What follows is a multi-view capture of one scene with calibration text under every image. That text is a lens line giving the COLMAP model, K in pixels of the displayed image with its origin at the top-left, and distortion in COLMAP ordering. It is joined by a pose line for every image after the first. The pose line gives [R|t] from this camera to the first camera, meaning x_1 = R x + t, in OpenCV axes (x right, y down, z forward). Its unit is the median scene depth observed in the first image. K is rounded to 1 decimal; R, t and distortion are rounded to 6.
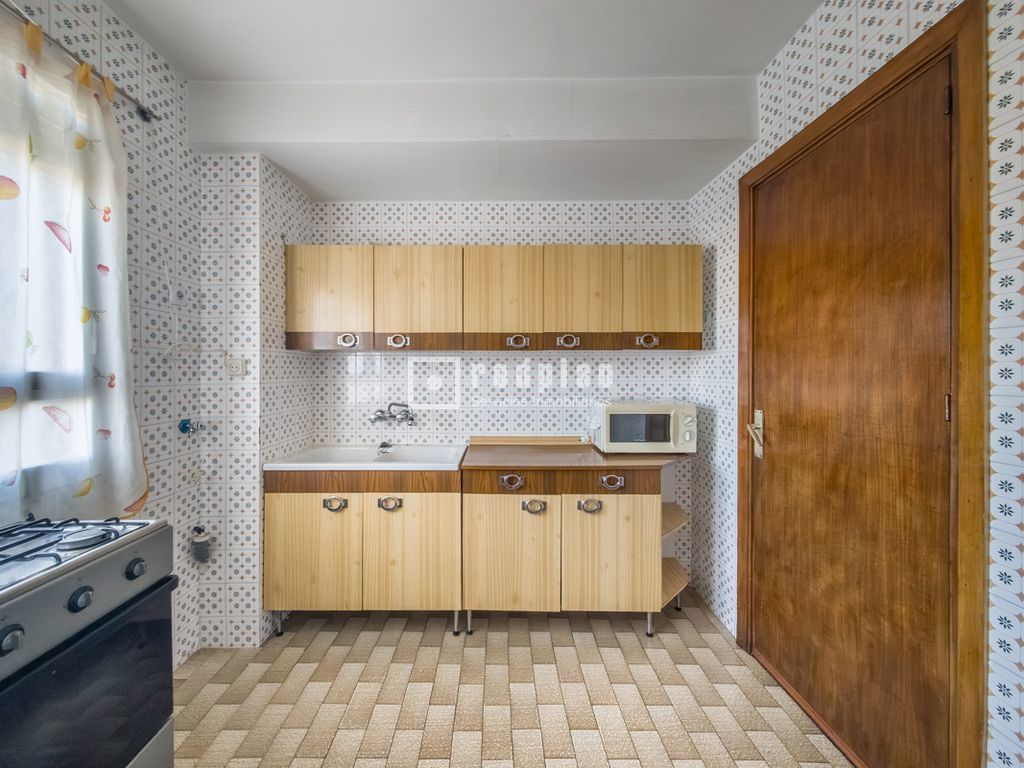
lens RADIAL K [[380.7, 0, 492.4], [0, 380.7, 367.5], [0, 0, 1]] dist [-0.001564, 0.000334]
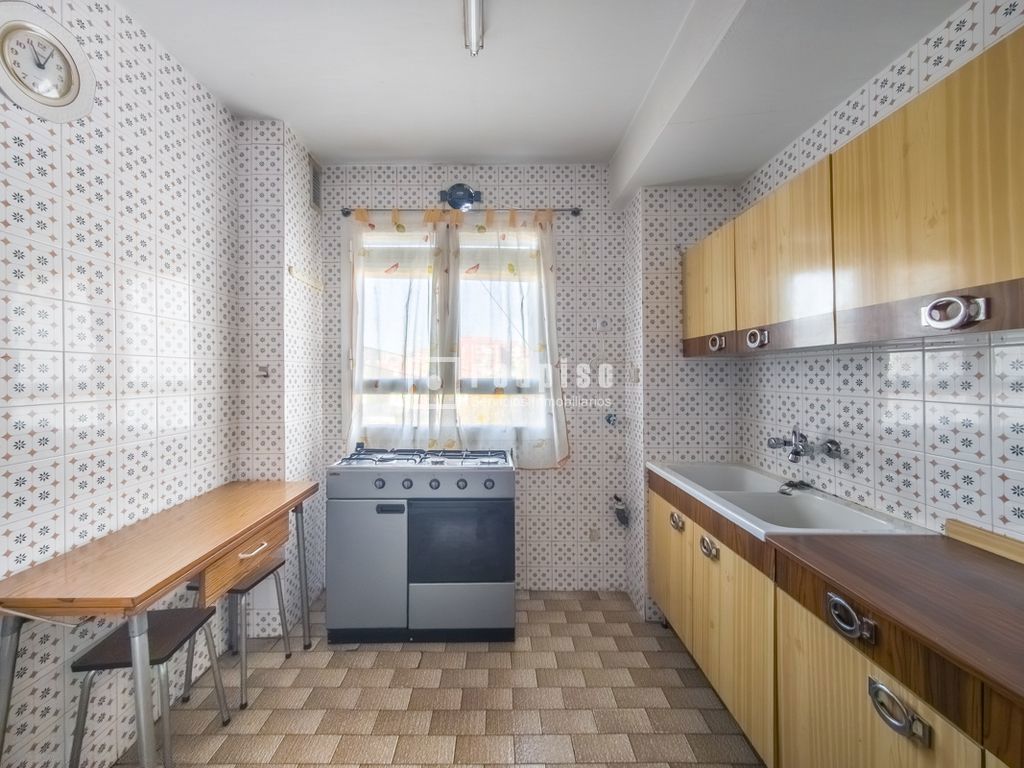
lens RADIAL K [[380.7, 0, 509.4], [0, 380.7, 375.4], [0, 0, 1]] dist [-0.001564, 0.000334]
pose [[0.015071, -0.000787, -0.999886, 0.513680], [0.013742, 0.999905, -0.000580, -0.005684], [0.999792, -0.013732, 0.015081, 0.576079]]
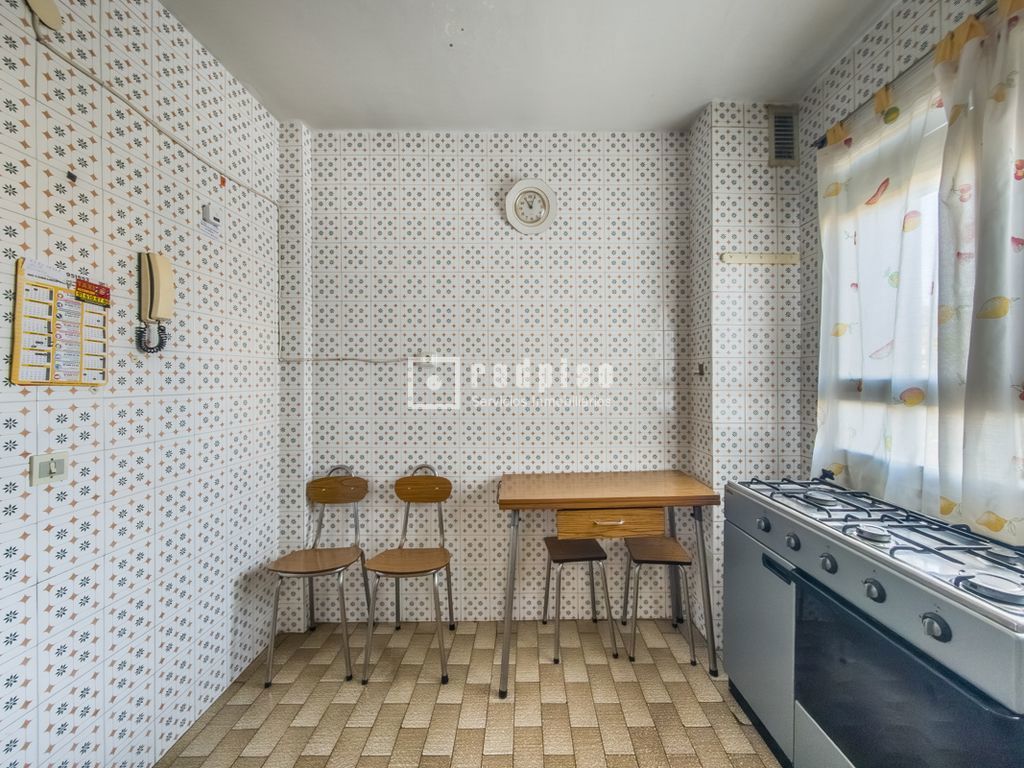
lens RADIAL K [[380.7, 0, 516.3], [0, 380.7, 383.3], [0, 0, 1]] dist [-0.001564, 0.000334]
pose [[-0.999991, -0.001136, 0.004008, -0.027643], [-0.001116, 0.999987, 0.005020, 0.006935], [-0.004014, 0.005015, -0.999979, 0.952544]]
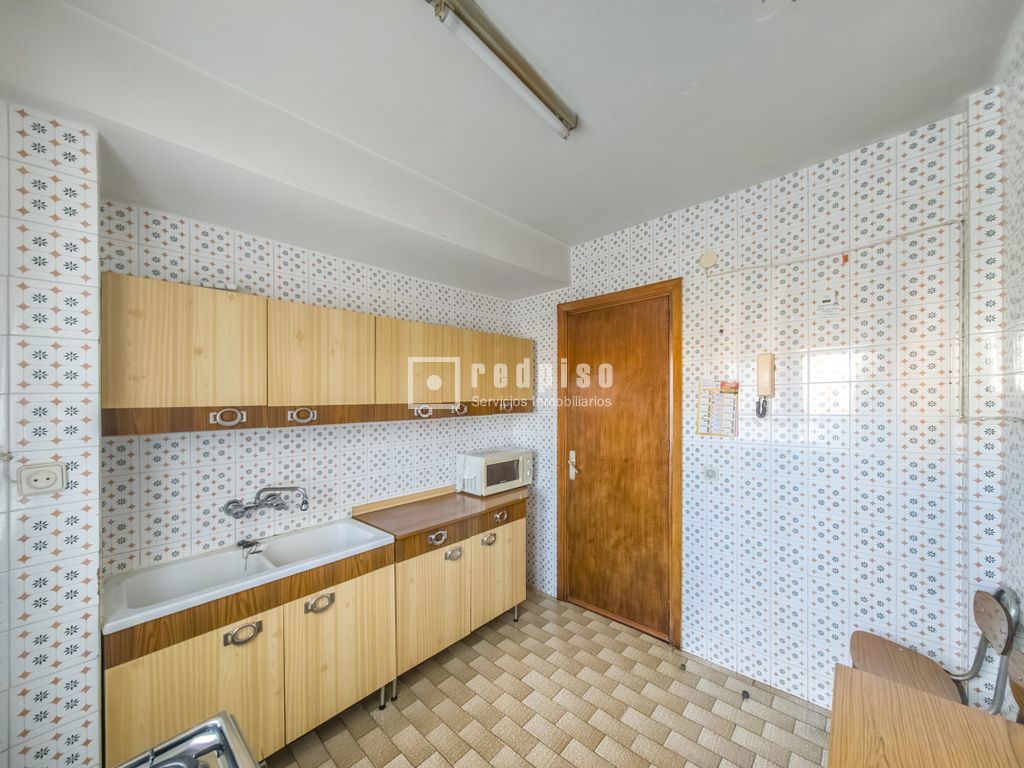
lens RADIAL K [[380.7, 0, 527.9], [0, 380.7, 402.4], [0, 0, 1]] dist [-0.001564, 0.000334]
pose [[0.657345, -0.020124, 0.753321, -0.608576], [0.015071, 0.999795, 0.013558, -0.112274], [-0.753439, 0.002441, 0.657513, 0.058589]]
